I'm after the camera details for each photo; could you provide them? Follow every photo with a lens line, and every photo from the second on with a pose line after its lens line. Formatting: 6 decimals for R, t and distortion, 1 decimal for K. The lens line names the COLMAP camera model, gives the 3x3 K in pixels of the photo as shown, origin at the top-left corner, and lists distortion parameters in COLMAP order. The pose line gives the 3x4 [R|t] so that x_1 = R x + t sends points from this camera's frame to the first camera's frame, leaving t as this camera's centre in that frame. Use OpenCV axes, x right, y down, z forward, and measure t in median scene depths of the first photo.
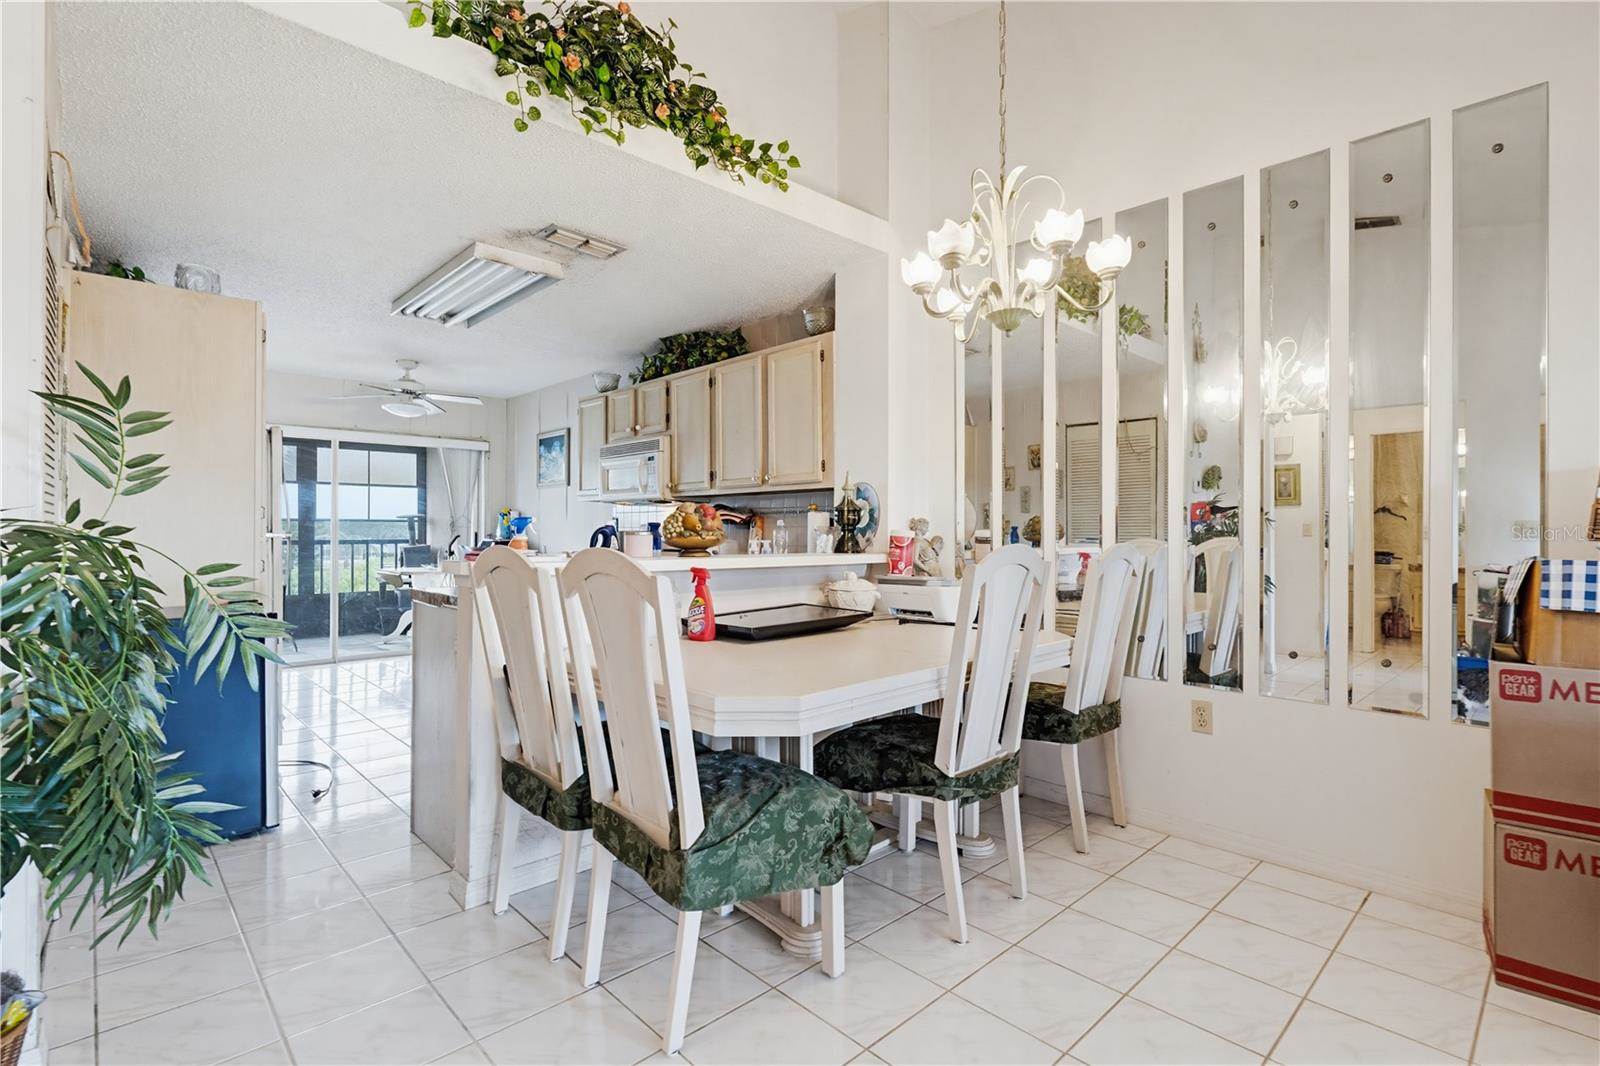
lens RADIAL K [[754.7, 0, 800.0], [0, 754.7, 533.0], [0, 0, 1]] dist [-0.001313, -0.000189]
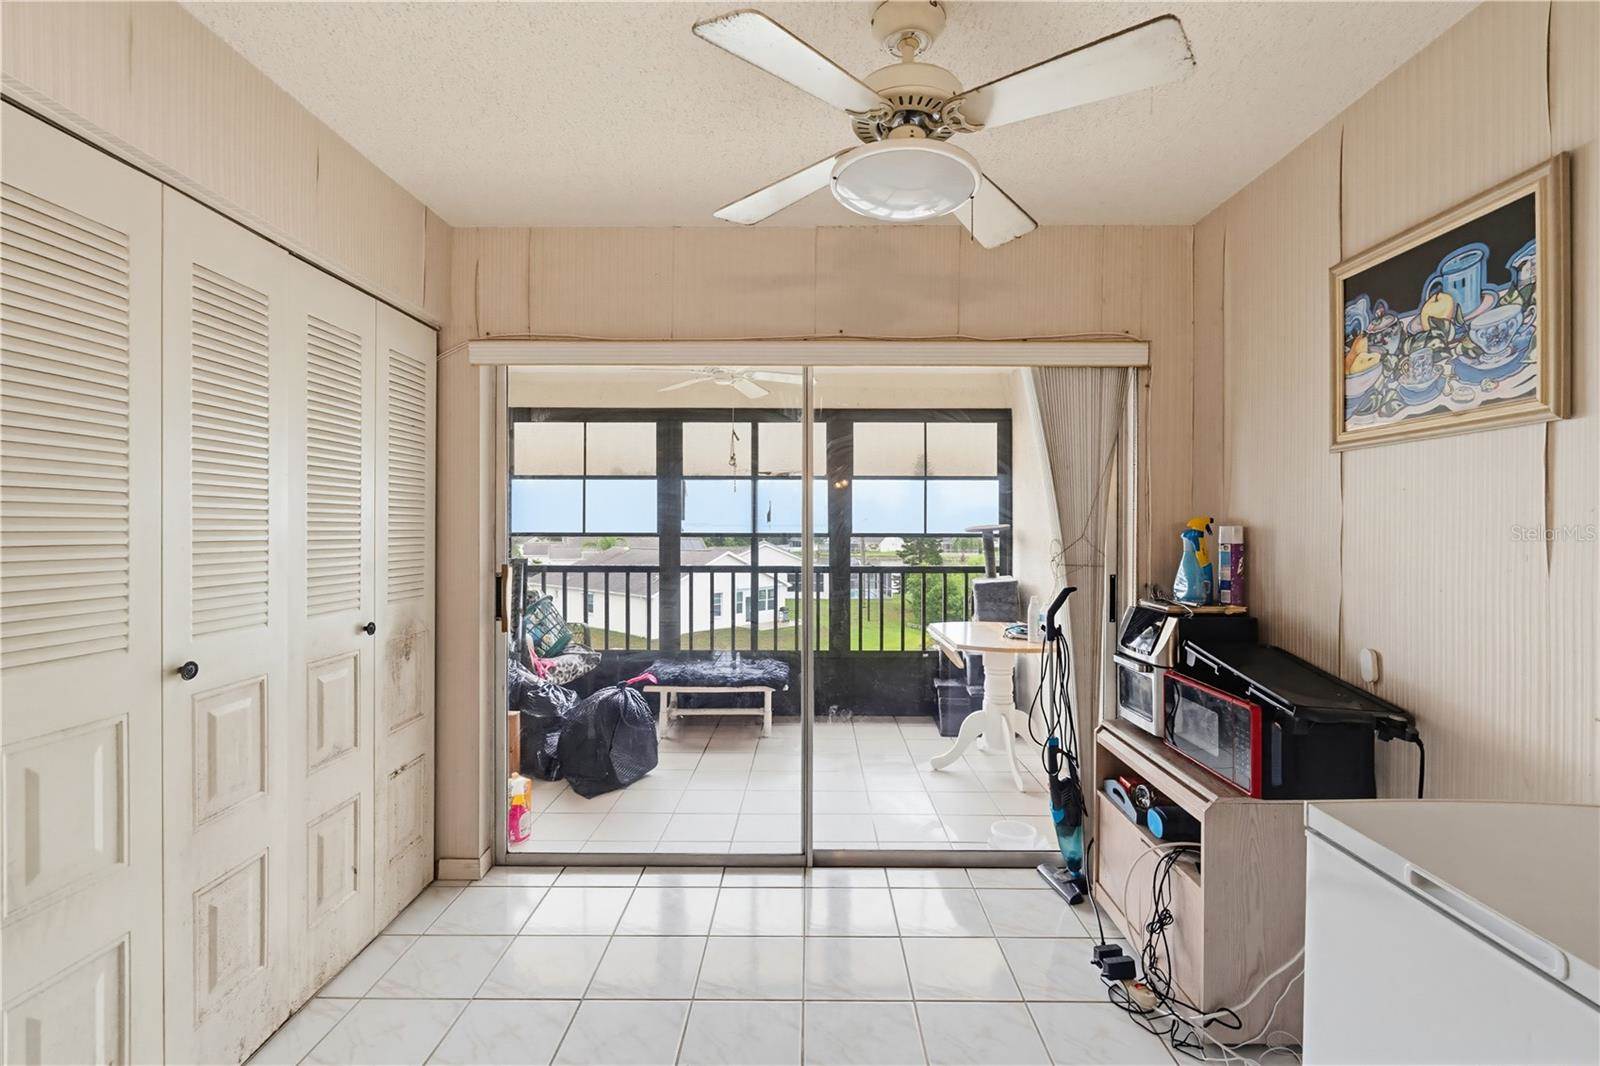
lens RADIAL K [[753.9, 0, 800.0], [0, 753.9, 533.0], [0, 0, 1]] dist [-0.001120, 0.000068]
pose [[0.720290, 0.007808, -0.693629, -0.228127], [-0.006192, 0.999969, 0.004827, -0.020668], [0.693646, 0.000818, 0.720316, 0.503504]]
